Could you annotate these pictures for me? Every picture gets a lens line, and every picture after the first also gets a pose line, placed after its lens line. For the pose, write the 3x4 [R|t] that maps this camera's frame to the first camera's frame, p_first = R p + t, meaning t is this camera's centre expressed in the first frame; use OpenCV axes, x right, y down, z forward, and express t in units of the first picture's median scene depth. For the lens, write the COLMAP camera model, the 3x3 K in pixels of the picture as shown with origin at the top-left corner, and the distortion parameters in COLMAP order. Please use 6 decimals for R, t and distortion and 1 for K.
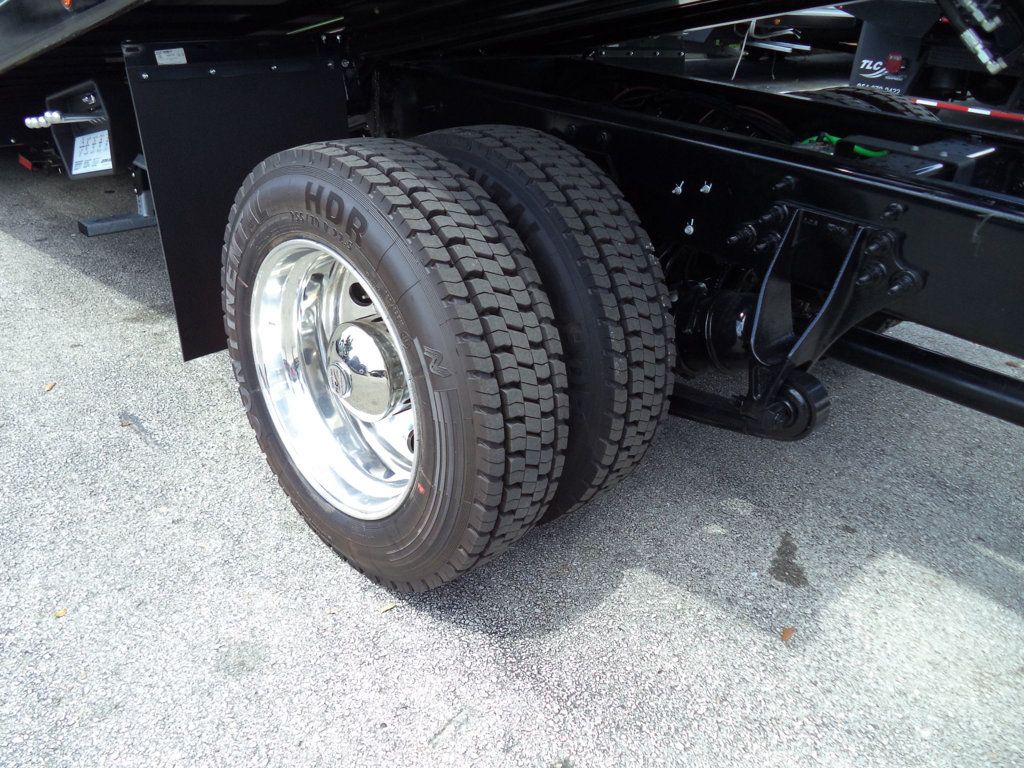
lens RADIAL K [[839.5, 0, 515.0], [0, 839.5, 388.4], [0, 0, 1]] dist [-0.016768, -0.006156]
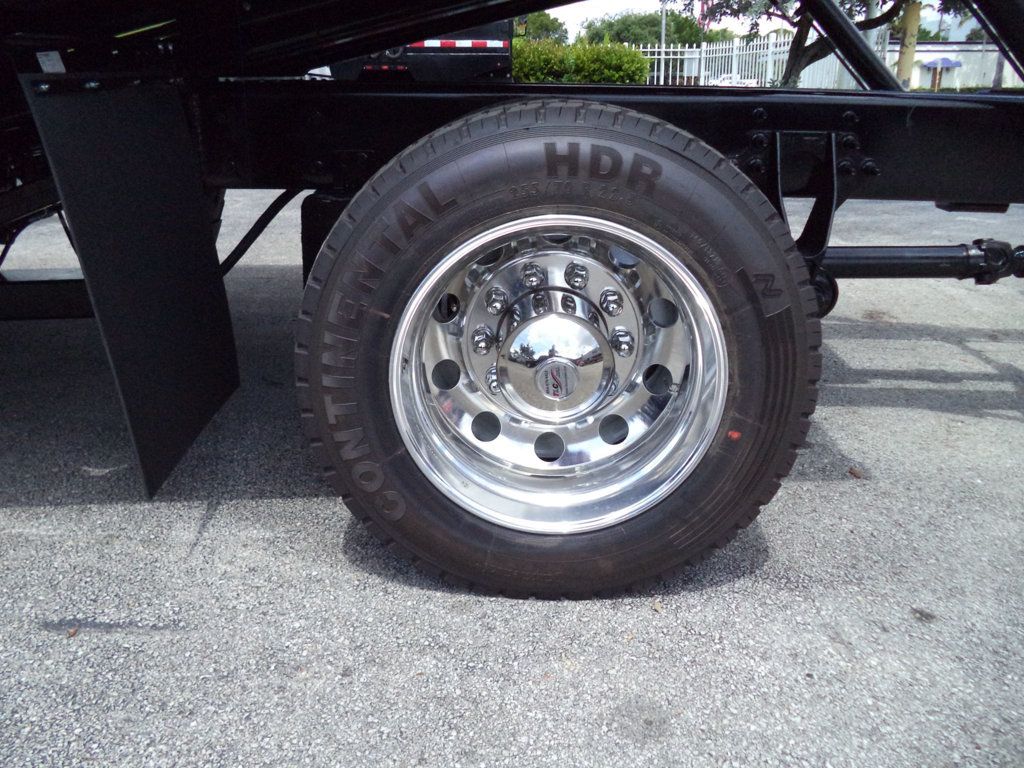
lens RADIAL K [[839.5, 0, 515.0], [0, 839.5, 388.4], [0, 0, 1]] dist [-0.016768, -0.006156]
pose [[0.693684, -0.295125, 0.657041, -0.873276], [0.351973, 0.934765, 0.048268, -0.062916], [-0.628424, 0.197778, 0.752308, 0.409648]]
